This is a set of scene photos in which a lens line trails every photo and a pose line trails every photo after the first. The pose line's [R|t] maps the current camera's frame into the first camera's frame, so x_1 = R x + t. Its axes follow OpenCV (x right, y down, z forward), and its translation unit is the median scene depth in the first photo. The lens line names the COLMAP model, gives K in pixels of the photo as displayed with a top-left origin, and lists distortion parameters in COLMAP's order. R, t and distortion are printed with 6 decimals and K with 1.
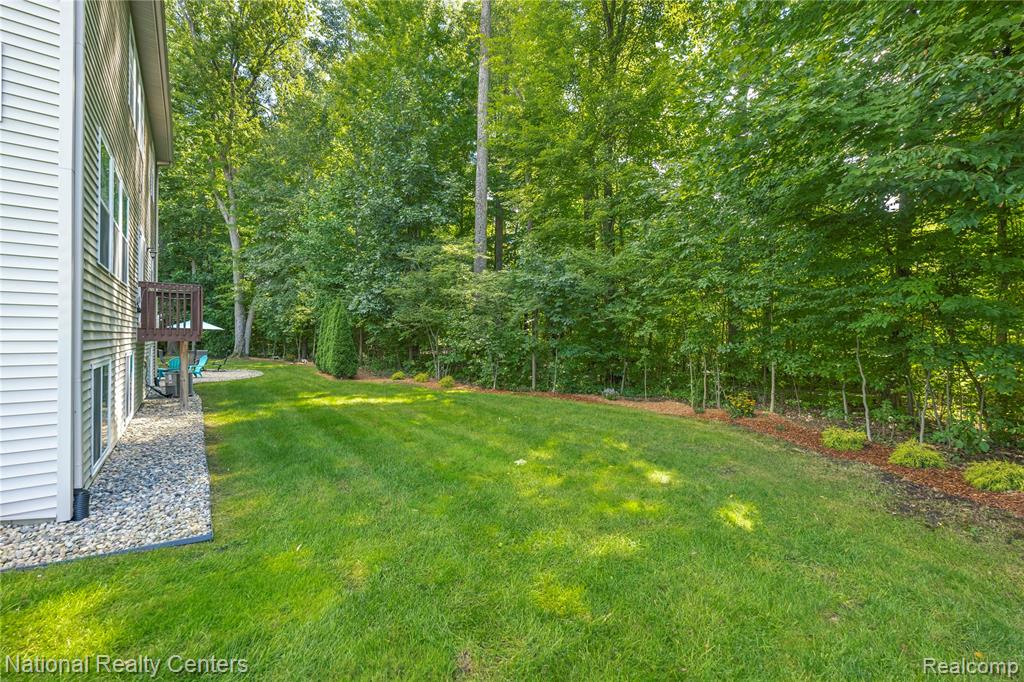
lens RADIAL K [[421.5, 0, 512.0], [0, 421.5, 341.0], [0, 0, 1]] dist [-0.002409, -0.000263]
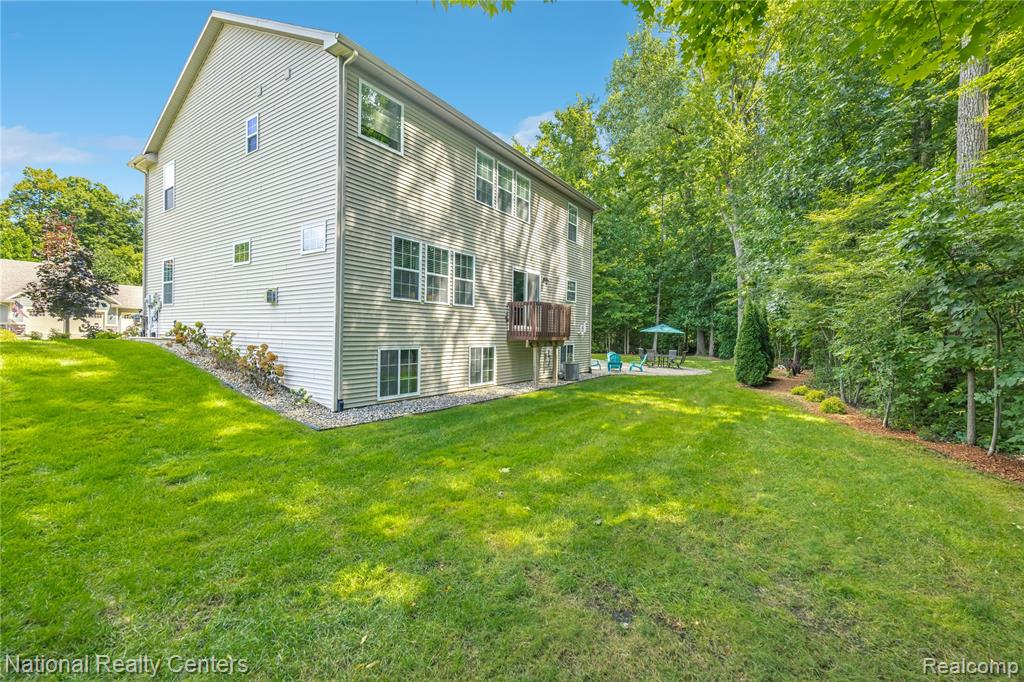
lens RADIAL K [[421.5, 0, 512.0], [0, 421.5, 341.0], [0, 0, 1]] dist [-0.002409, -0.000263]
pose [[0.301654, 0.005562, -0.953401, 0.184617], [-0.014512, 0.999894, 0.001242, -0.000554], [0.953307, 0.013461, 0.301702, 0.143052]]
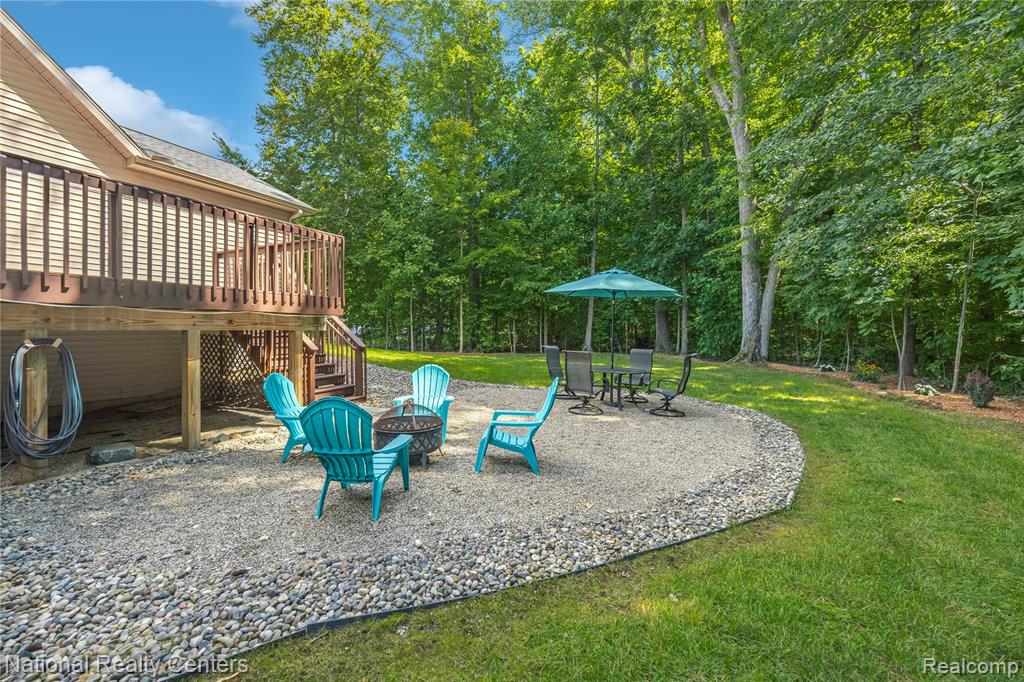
lens RADIAL K [[421.5, 0, 512.0], [0, 421.5, 341.0], [0, 0, 1]] dist [-0.002409, -0.000263]
pose [[0.436464, 0.011081, -0.899654, -0.302150], [0.003616, 0.999894, 0.014070, 0.003592], [0.899715, -0.009394, 0.436378, 0.501347]]
